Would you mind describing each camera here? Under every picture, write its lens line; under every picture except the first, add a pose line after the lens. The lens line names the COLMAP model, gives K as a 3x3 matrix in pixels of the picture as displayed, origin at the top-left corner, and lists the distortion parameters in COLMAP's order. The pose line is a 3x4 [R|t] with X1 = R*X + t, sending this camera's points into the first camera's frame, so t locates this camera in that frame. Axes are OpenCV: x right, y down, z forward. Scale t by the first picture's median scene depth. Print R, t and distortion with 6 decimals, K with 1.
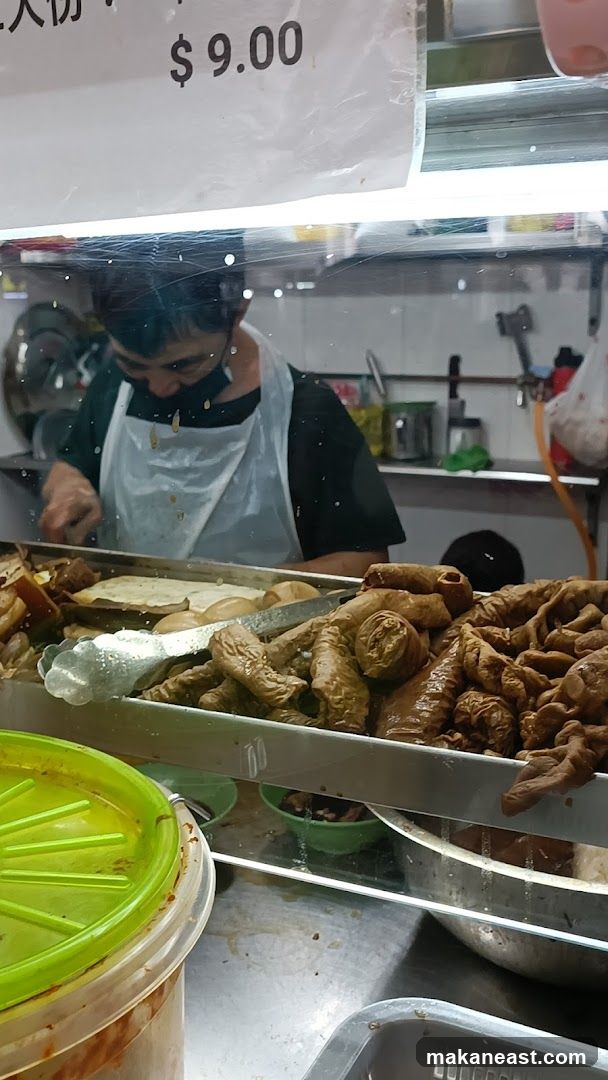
lens RADIAL K [[1037.6, 0, 305.3], [0, 1037.6, 538.2], [0, 0, 1]] dist [0.002160, 0.000000]
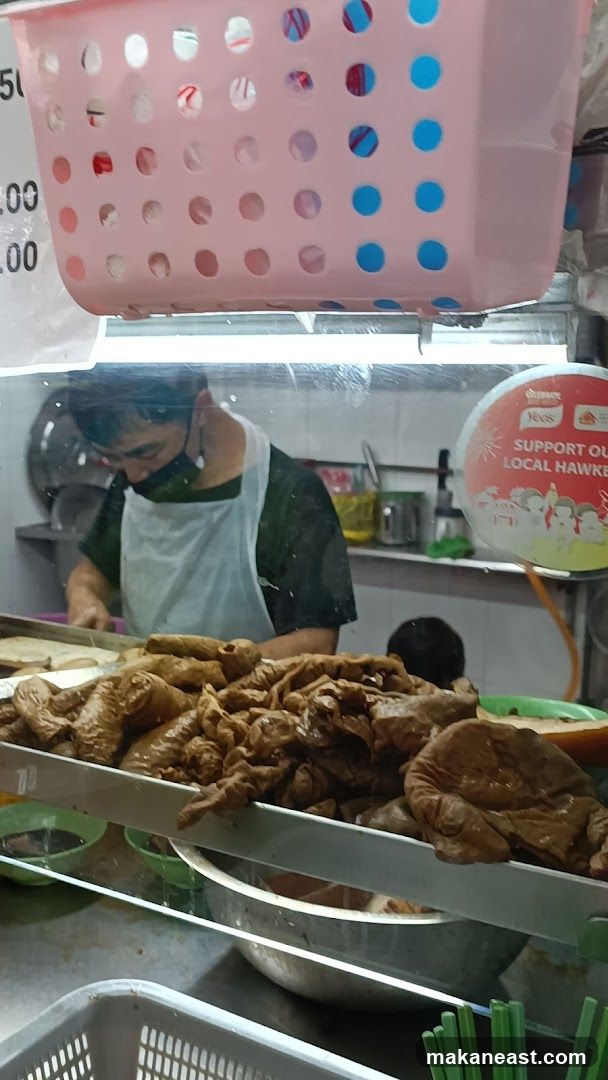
lens RADIAL K [[1037.6, 0, 302.6], [0, 1037.6, 544.4], [0, 0, 1]] dist [0.002160, 0.000000]
pose [[0.996679, 0.042521, -0.069454, 0.248788], [-0.047149, 0.996677, -0.066418, -0.006430], [0.066399, 0.069472, 0.995372, -0.184492]]
